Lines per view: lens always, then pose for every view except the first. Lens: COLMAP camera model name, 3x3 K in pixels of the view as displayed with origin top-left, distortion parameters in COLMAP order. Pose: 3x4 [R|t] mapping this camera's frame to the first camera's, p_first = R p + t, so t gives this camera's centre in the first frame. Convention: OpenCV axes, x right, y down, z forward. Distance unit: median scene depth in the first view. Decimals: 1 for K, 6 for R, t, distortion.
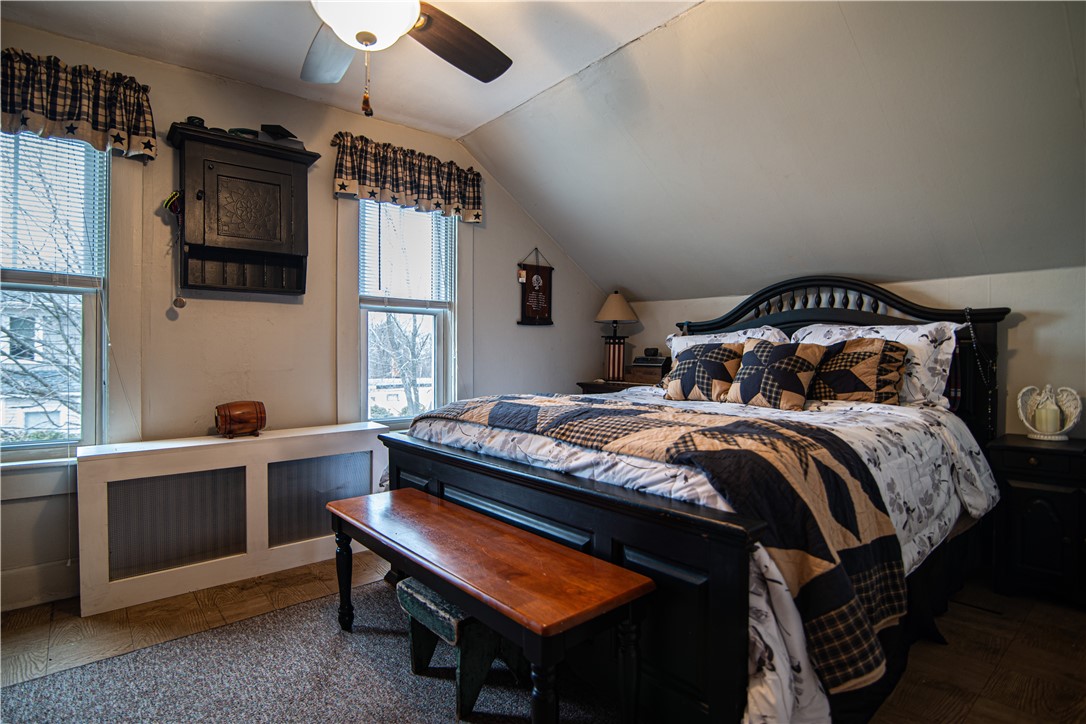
lens RADIAL K [[565.6, 0, 536.3], [0, 565.6, 344.0], [0, 0, 1]] dist [-0.001378, -0.000039]
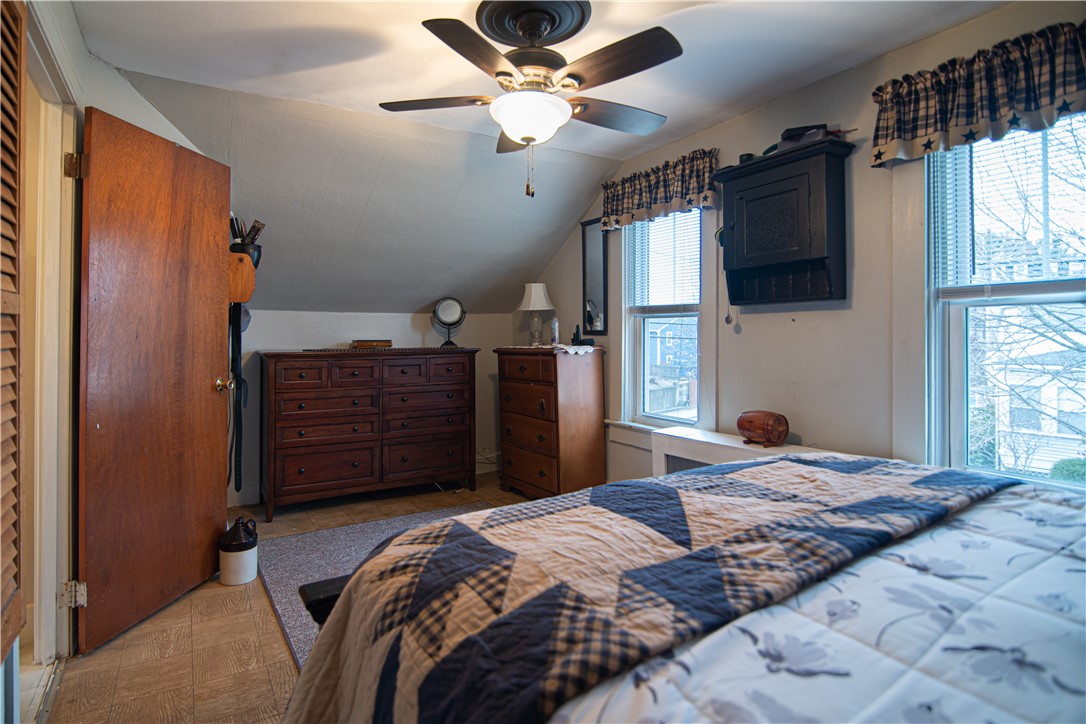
lens RADIAL K [[565.6, 0, 536.3], [0, 565.6, 344.0], [0, 0, 1]] dist [-0.001378, -0.000039]
pose [[-0.124405, 0.001715, -0.992230, 0.487096], [0.011490, 0.999934, 0.000288, -0.021787], [0.992165, -0.011365, -0.124417, 0.609296]]
